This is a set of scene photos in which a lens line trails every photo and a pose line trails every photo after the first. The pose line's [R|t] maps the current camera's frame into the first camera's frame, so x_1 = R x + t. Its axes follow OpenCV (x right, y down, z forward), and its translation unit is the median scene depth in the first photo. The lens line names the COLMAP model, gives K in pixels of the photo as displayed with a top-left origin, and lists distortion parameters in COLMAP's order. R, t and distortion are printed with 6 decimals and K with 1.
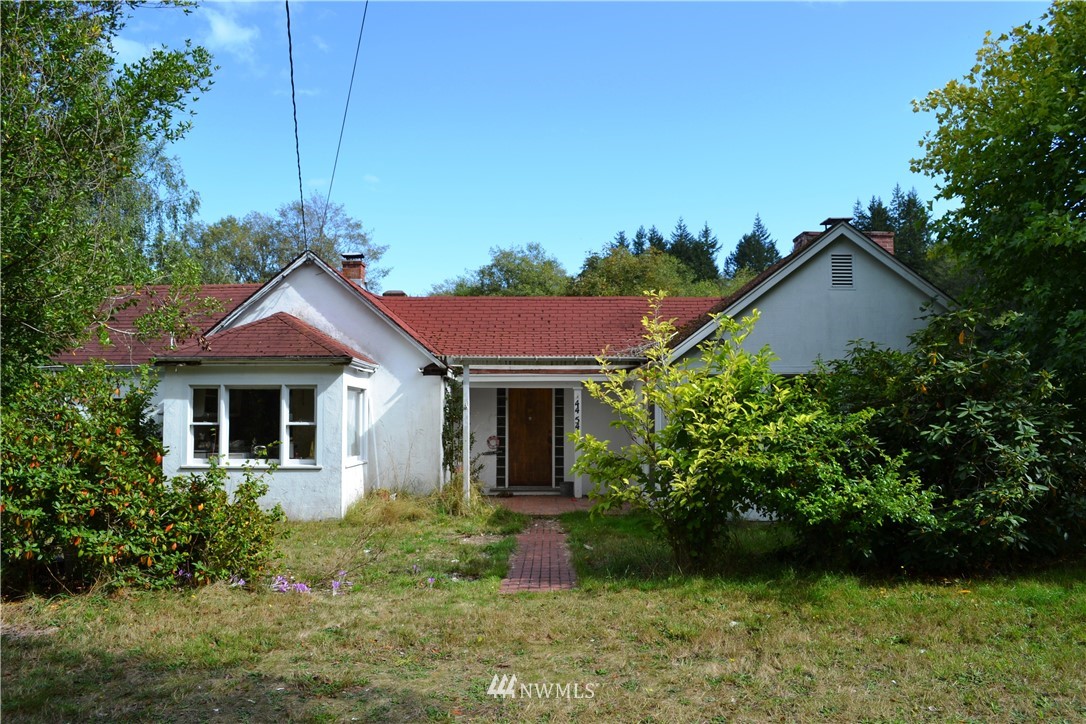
lens RADIAL K [[863.6, 0, 547.0], [0, 863.6, 388.8], [0, 0, 1]] dist [-0.071042, 0.012029]
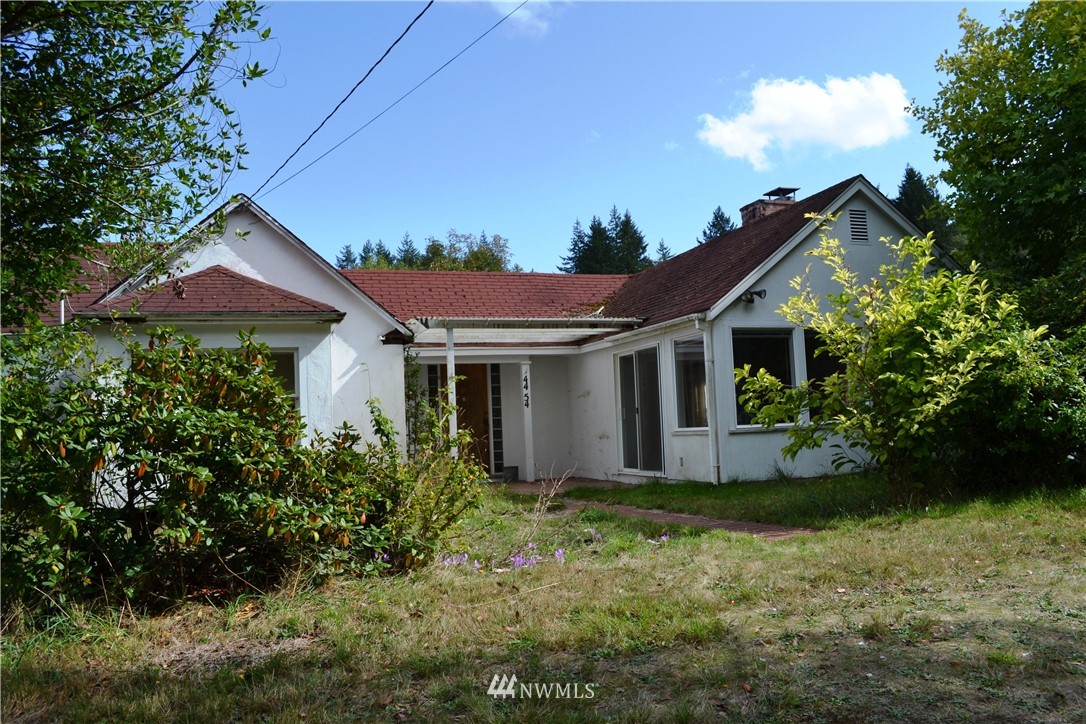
lens RADIAL K [[863.6, 0, 547.0], [0, 863.6, 388.8], [0, 0, 1]] dist [-0.071042, 0.012029]
pose [[0.948553, -0.023079, 0.315776, -0.260962], [0.029346, 0.999455, -0.015106, 0.046481], [-0.315255, 0.023596, 0.948714, 0.133718]]
